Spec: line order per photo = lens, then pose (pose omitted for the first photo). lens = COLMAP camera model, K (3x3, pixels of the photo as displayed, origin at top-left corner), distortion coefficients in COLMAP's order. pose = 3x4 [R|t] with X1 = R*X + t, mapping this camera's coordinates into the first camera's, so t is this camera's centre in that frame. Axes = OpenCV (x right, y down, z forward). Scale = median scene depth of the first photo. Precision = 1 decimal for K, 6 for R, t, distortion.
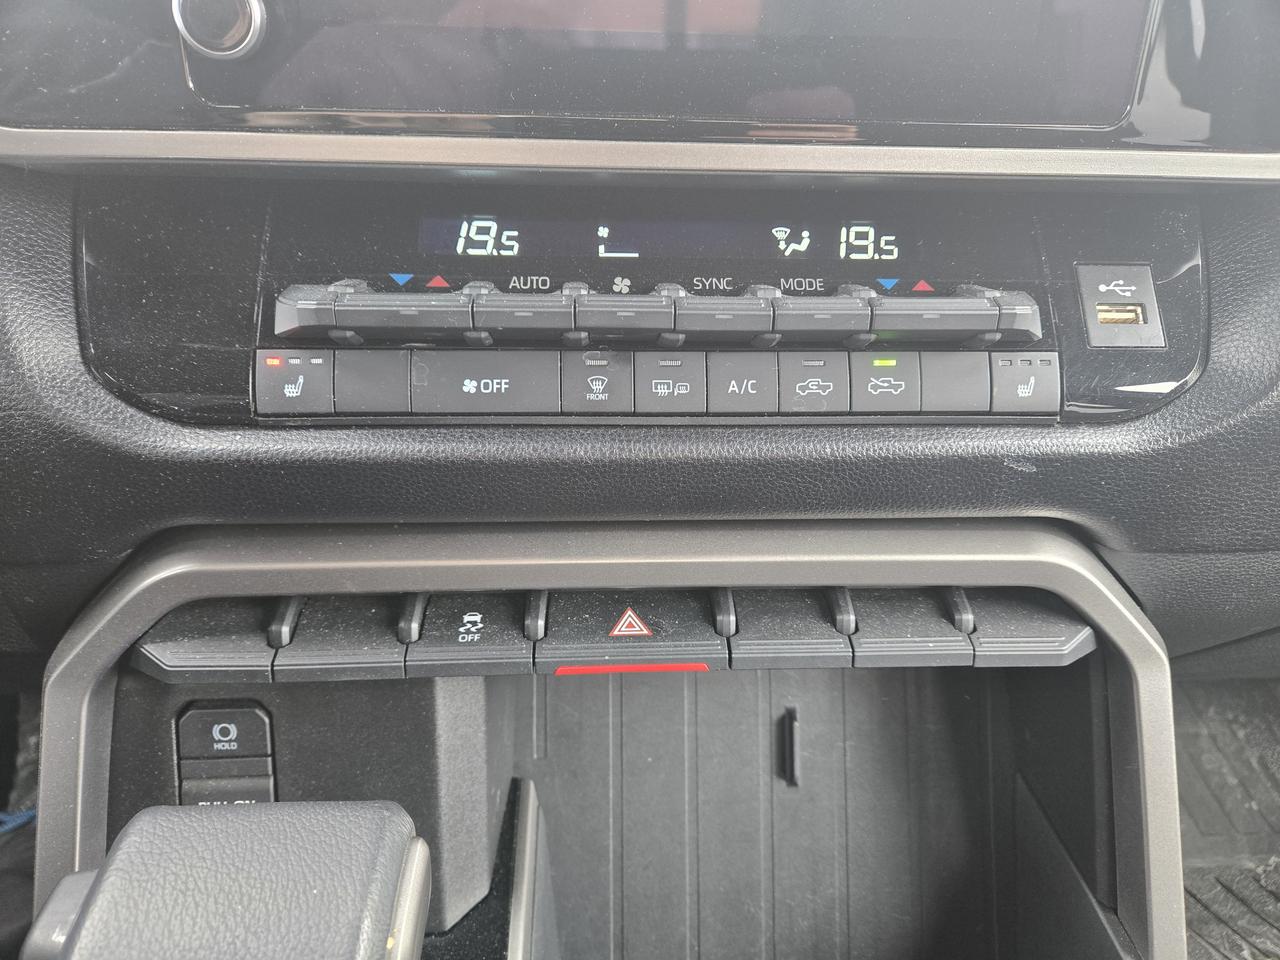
lens RADIAL K [[872.9, 0, 652.9], [0, 872.9, 479.4], [0, 0, 1]] dist [0.028141, -0.012906]
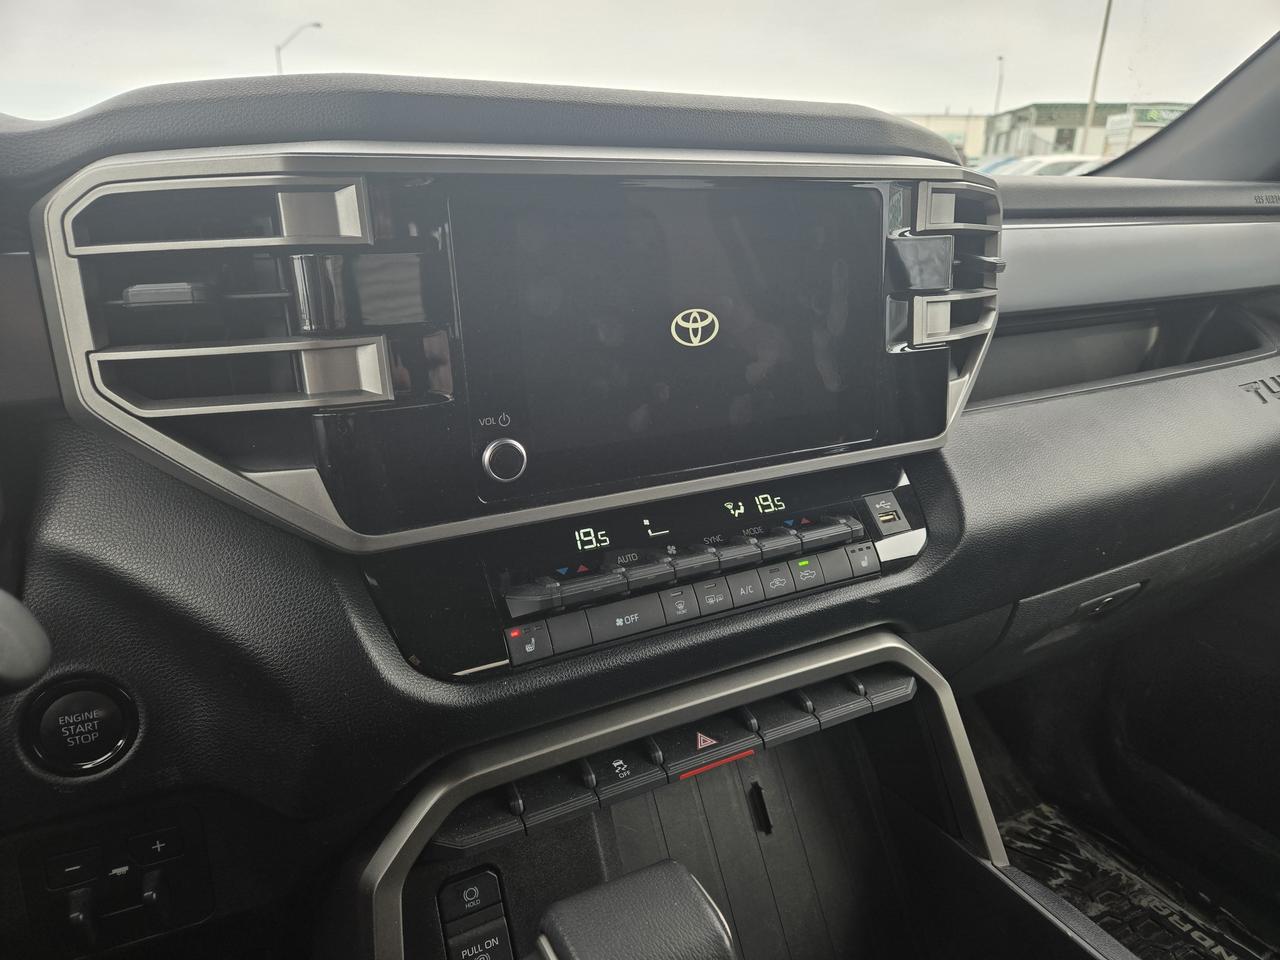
lens RADIAL K [[872.9, 0, 639.1], [0, 872.9, 483.2], [0, 0, 1]] dist [0.028141, -0.012906]
pose [[0.905365, -0.161459, 0.392740, -0.759550], [0.235718, 0.960399, -0.148563, -0.096000], [-0.353200, 0.227080, 0.907571, -0.641545]]
